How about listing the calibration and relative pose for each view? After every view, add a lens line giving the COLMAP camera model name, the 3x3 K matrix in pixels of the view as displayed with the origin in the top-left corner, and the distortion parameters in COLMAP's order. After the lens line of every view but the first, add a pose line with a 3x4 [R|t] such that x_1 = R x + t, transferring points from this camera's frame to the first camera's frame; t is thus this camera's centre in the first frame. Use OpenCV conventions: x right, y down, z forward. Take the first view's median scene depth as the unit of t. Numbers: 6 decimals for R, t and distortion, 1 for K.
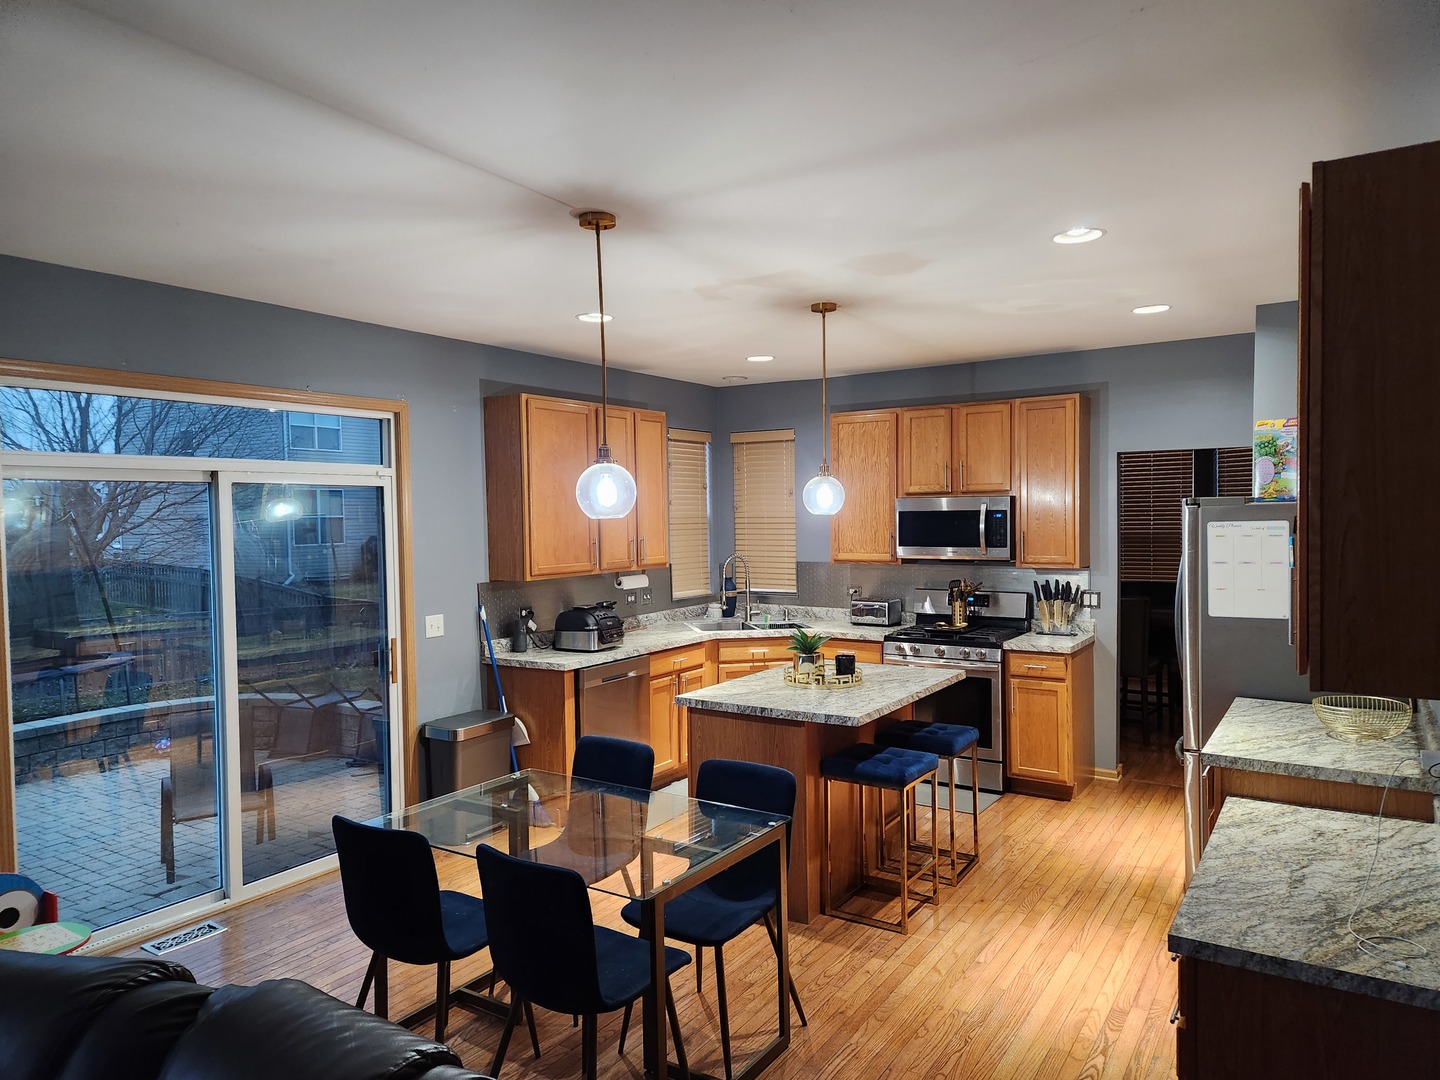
lens RADIAL K [[947.4, 0, 720.0], [0, 947.4, 540.0], [0, 0, 1]] dist [0.039058, -0.000492]
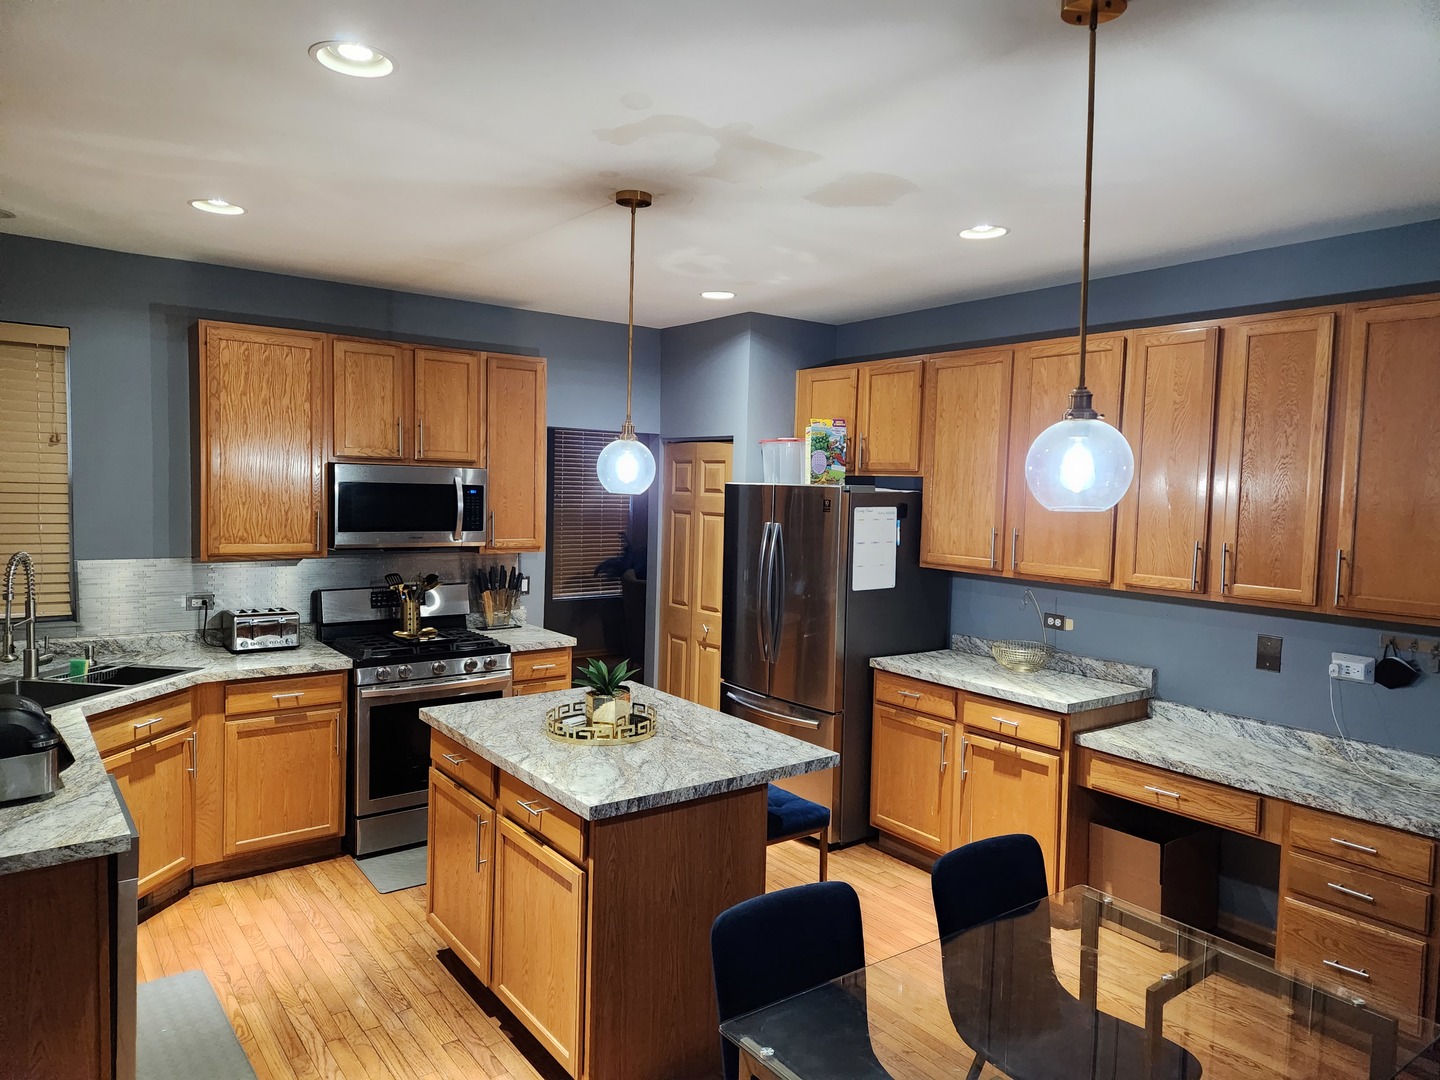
lens RADIAL K [[947.4, 0, 720.0], [0, 947.4, 540.0], [0, 0, 1]] dist [0.039058, -0.000492]
pose [[0.344721, -0.032065, 0.938157, -0.398918], [-0.001738, 0.999393, 0.034796, -0.013035], [-0.938704, -0.013625, 0.344456, 0.517741]]
